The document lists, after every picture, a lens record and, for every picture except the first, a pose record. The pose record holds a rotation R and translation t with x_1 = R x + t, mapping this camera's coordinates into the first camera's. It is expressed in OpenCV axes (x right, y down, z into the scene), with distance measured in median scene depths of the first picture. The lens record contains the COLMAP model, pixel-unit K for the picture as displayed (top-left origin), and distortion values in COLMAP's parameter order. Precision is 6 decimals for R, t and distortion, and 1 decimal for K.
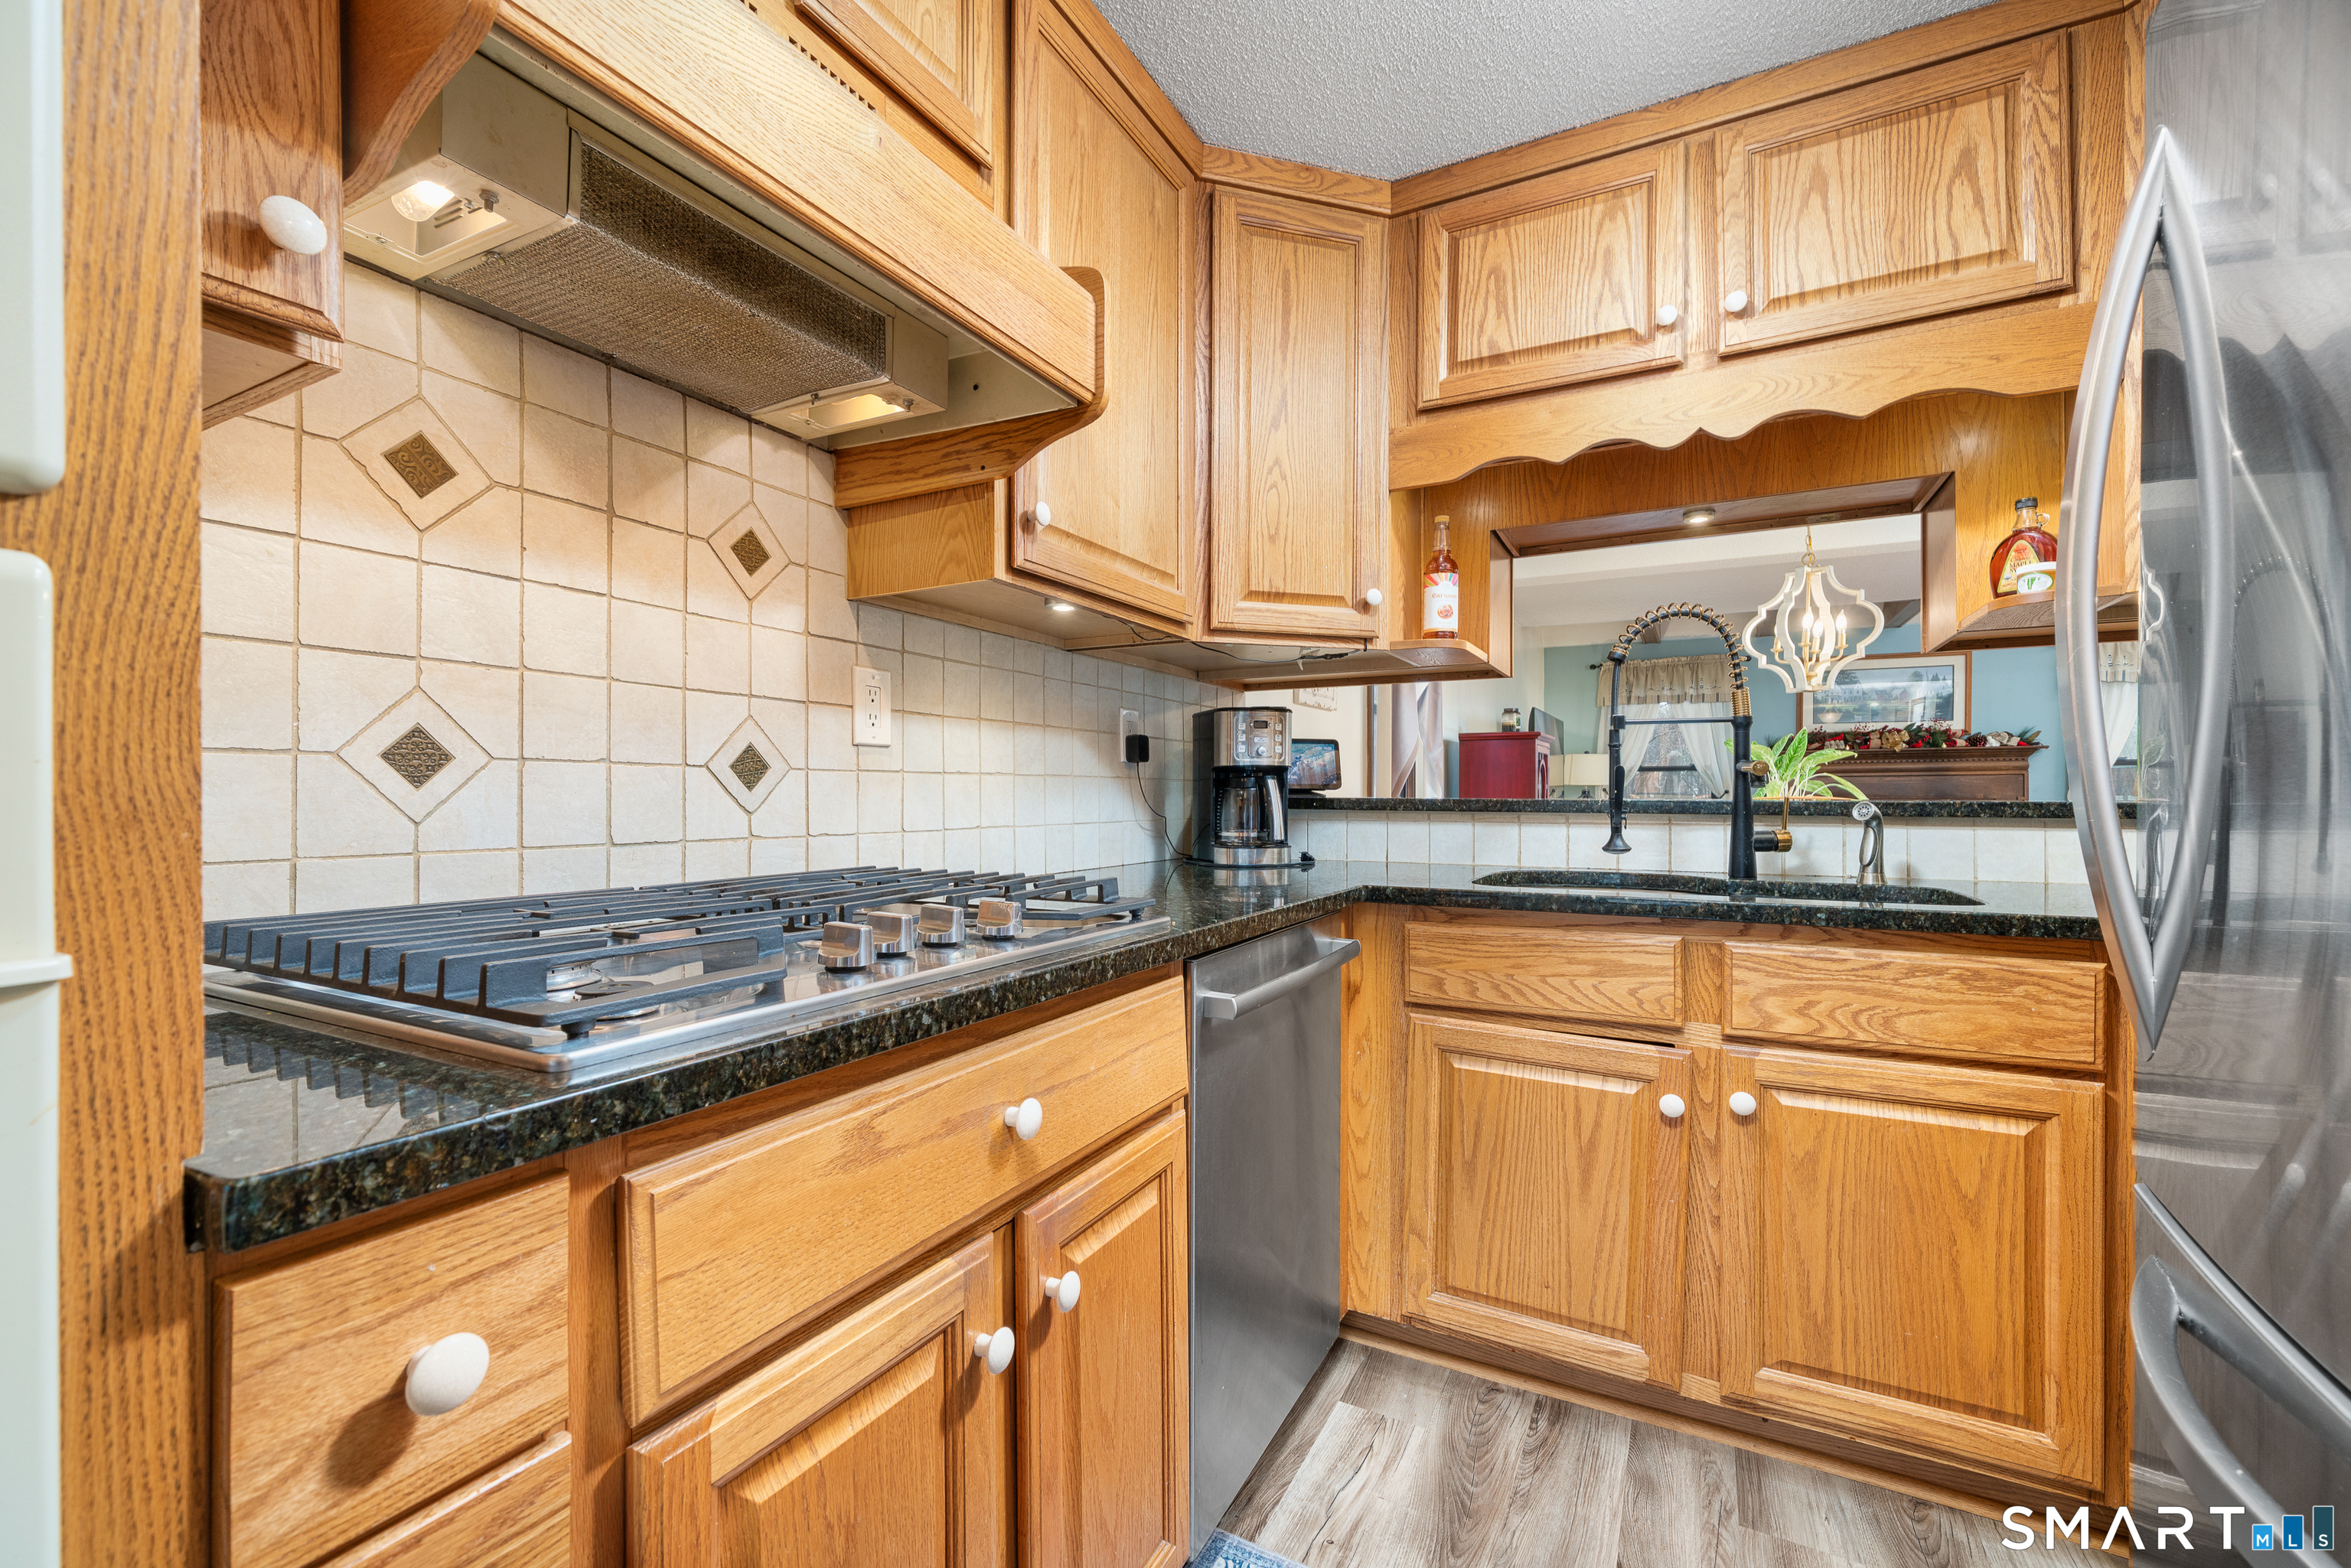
lens RADIAL K [[981.5, 0, 1177.9], [0, 981.5, 802.0], [0, 0, 1]] dist [-0.002172, -0.000042]
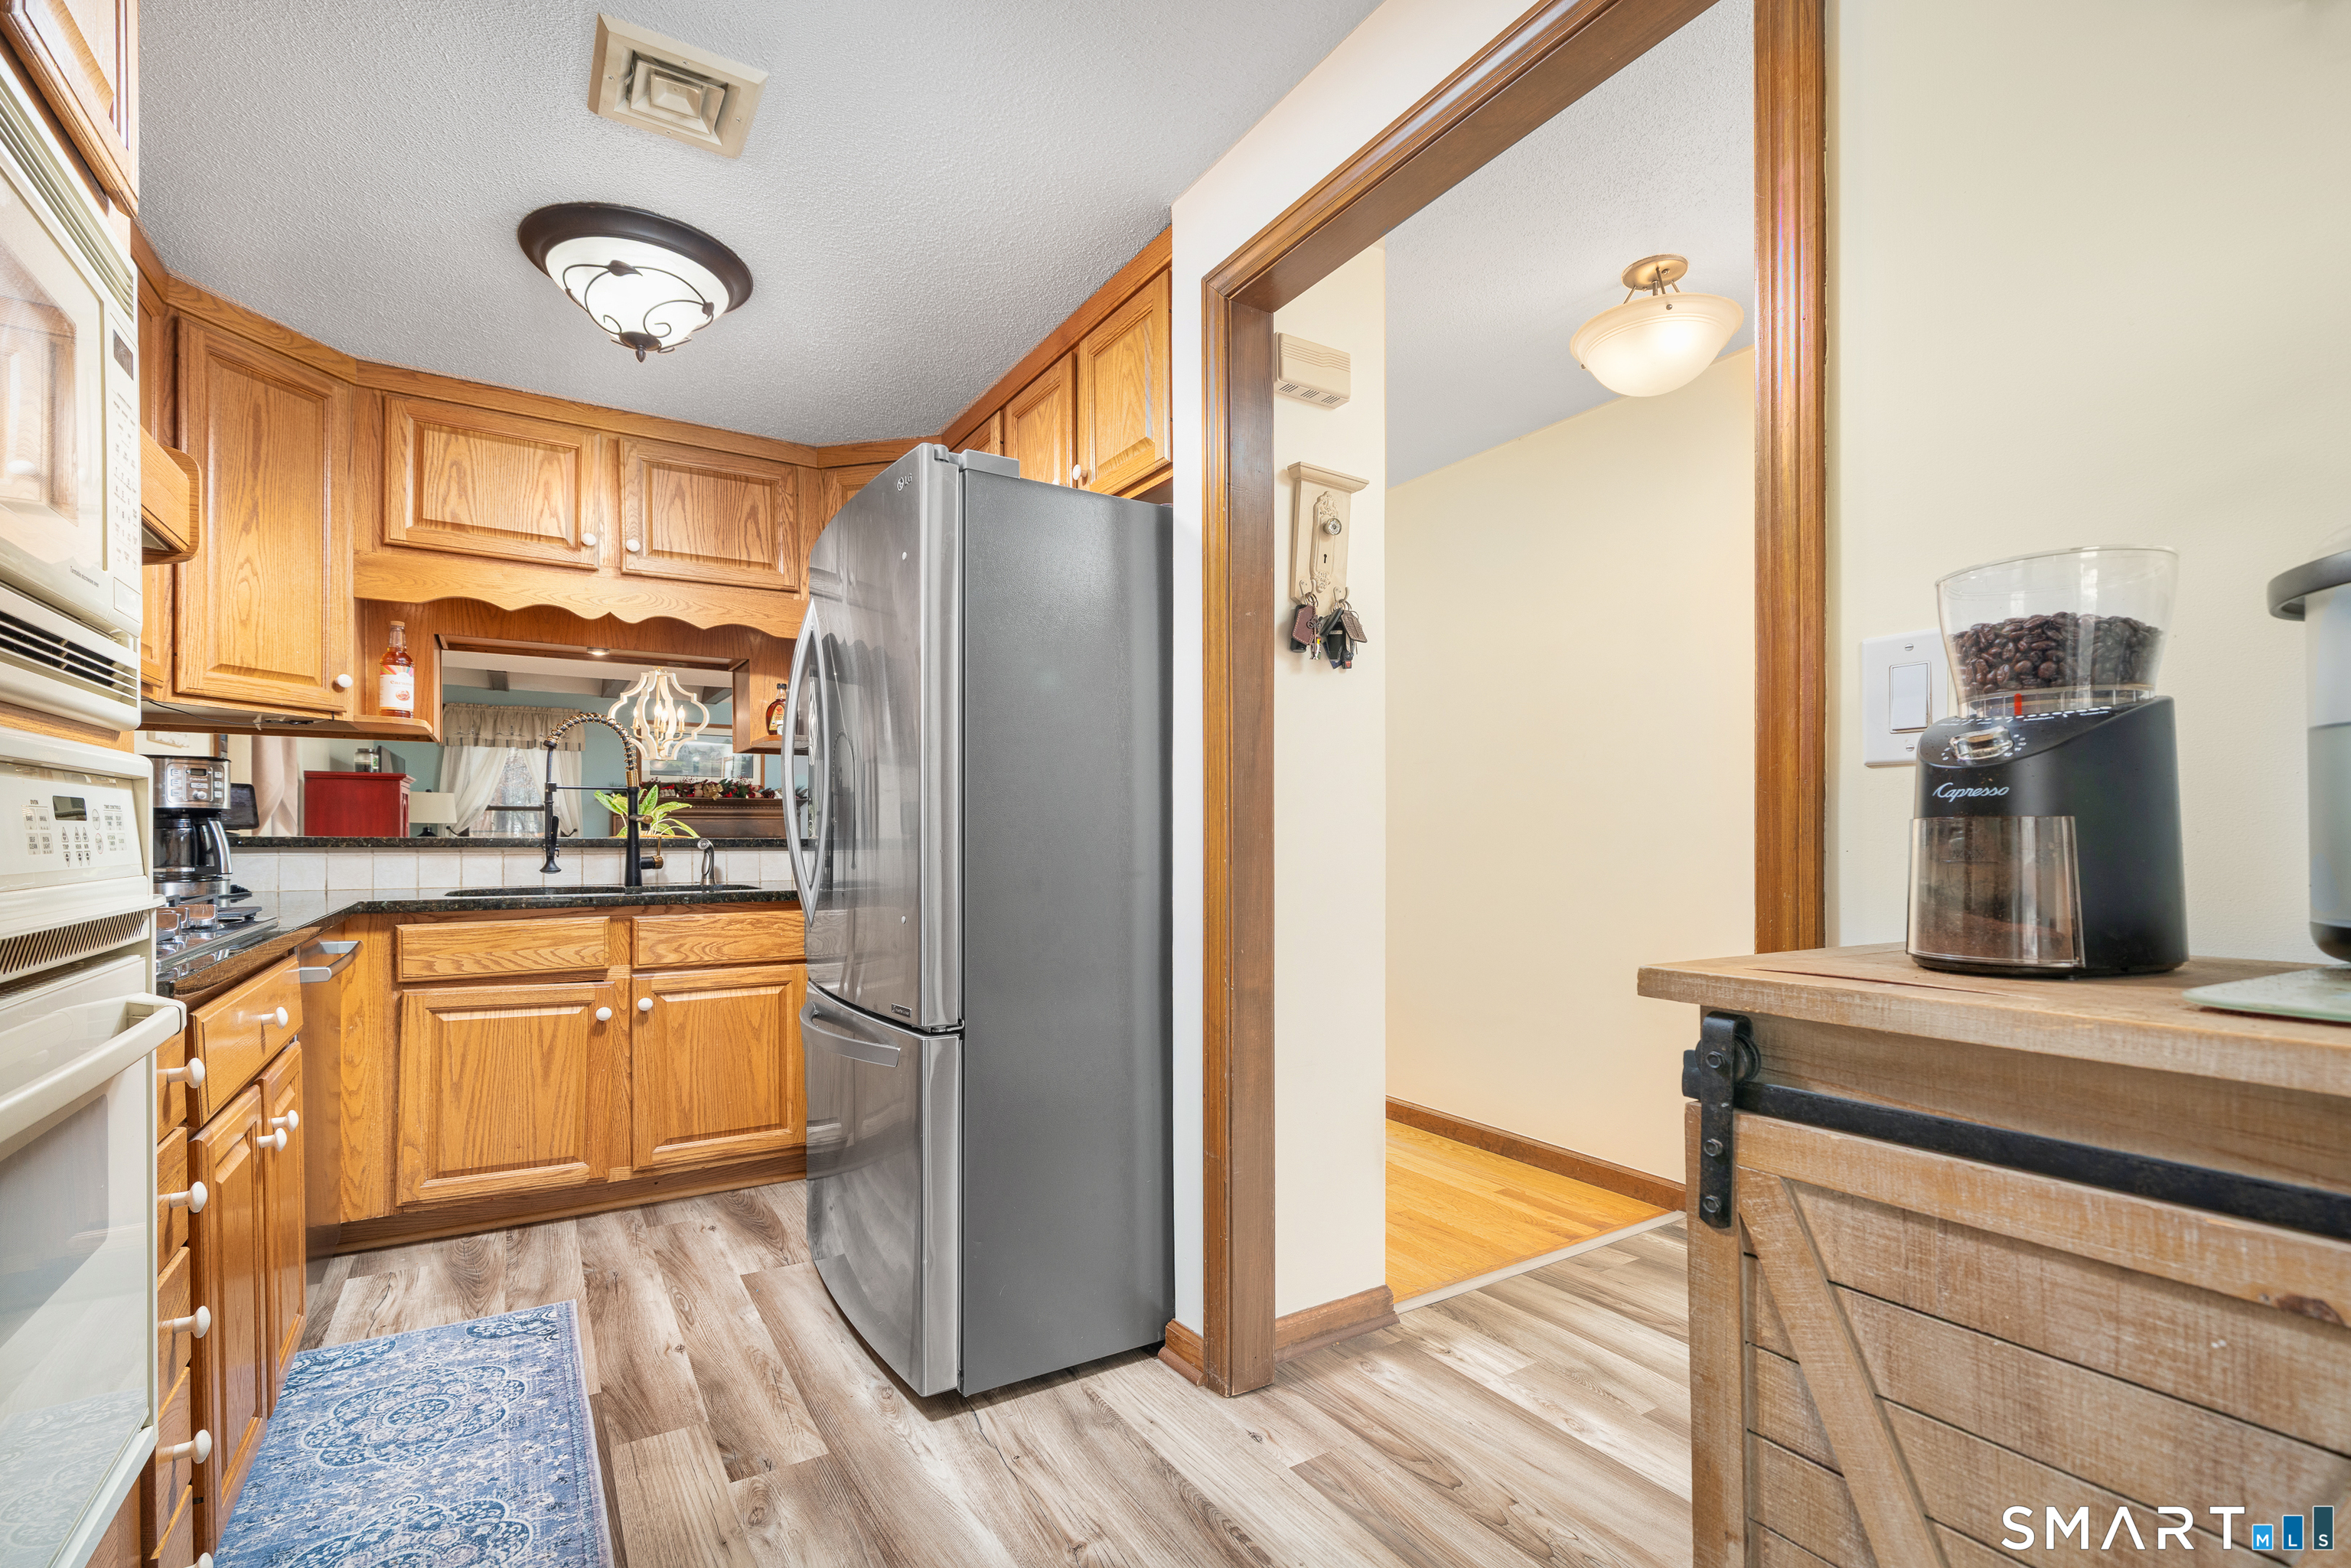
lens RADIAL K [[1055.0, 0, 1320.0], [0, 1055.0, 840.3], [0, 0, 1]] dist [-0.000176, 0.000538]
pose [[0.400516, -0.004556, 0.916278, -0.624604], [0.002761, 0.999989, 0.003765, -0.001537], [-0.916285, 0.001021, 0.400525, -0.814073]]
